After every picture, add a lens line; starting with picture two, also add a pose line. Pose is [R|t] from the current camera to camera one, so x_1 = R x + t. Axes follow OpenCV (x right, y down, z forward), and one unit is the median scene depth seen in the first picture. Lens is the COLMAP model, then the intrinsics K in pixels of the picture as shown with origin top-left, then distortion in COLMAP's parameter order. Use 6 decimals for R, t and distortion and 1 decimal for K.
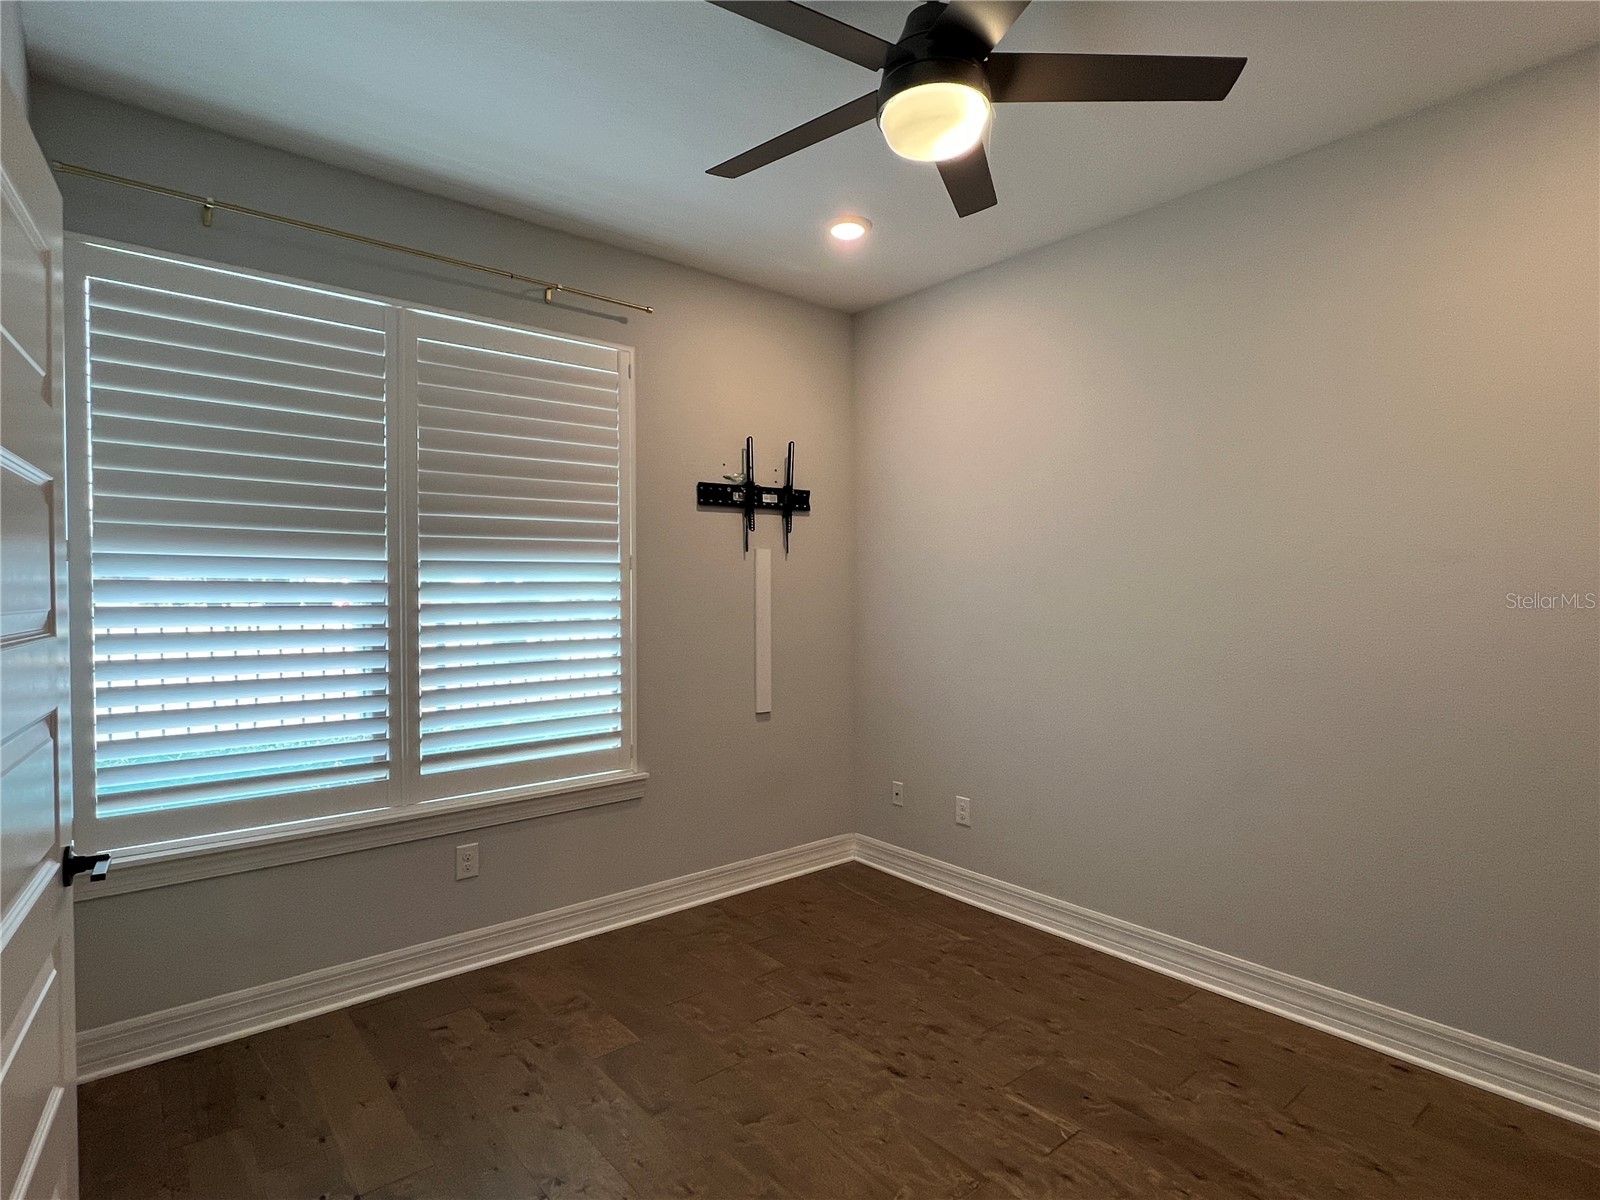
lens RADIAL K [[829.3, 0, 839.9], [0, 829.3, 595.6], [0, 0, 1]] dist [0.011053, 0.001667]
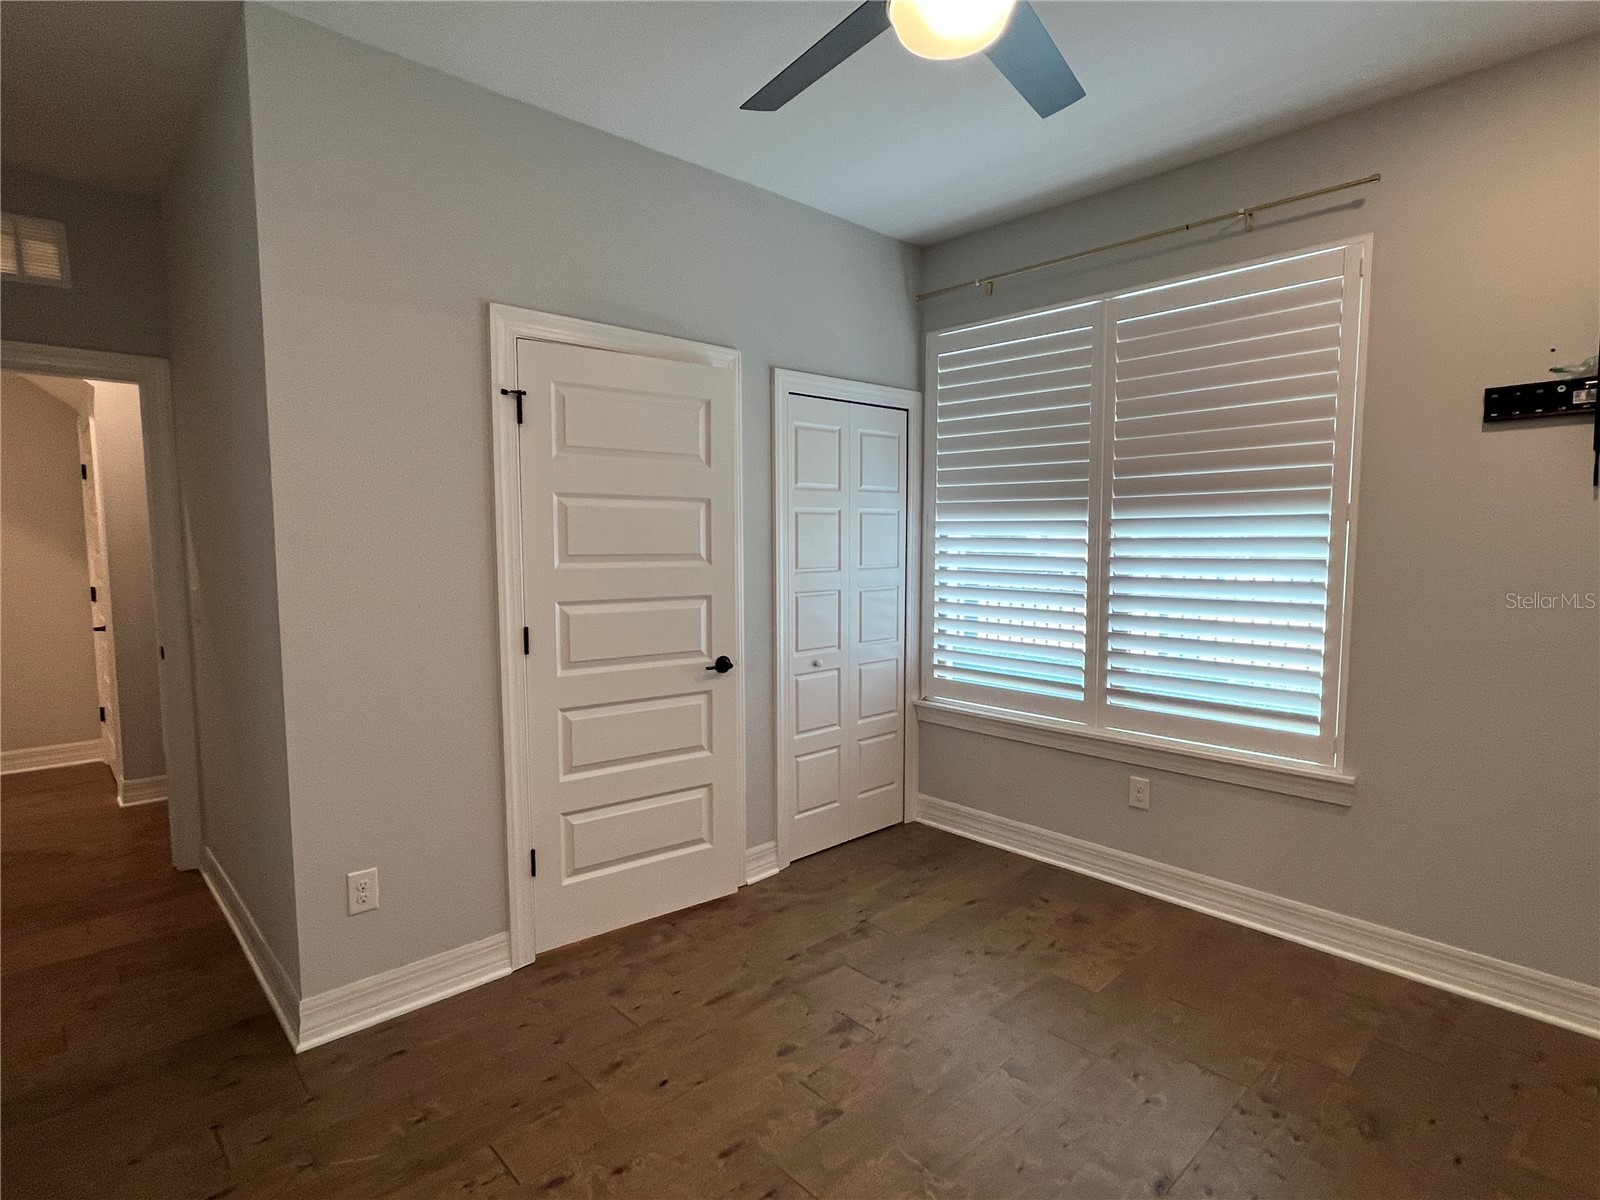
lens RADIAL K [[829.3, 0, 794.3], [0, 829.3, 603.5], [0, 0, 1]] dist [0.011053, 0.001667]
pose [[0.049433, 0.080072, -0.995563, 0.570545], [-0.012910, 0.996749, 0.079526, -0.010827], [0.998694, 0.008922, 0.050306, 0.462452]]
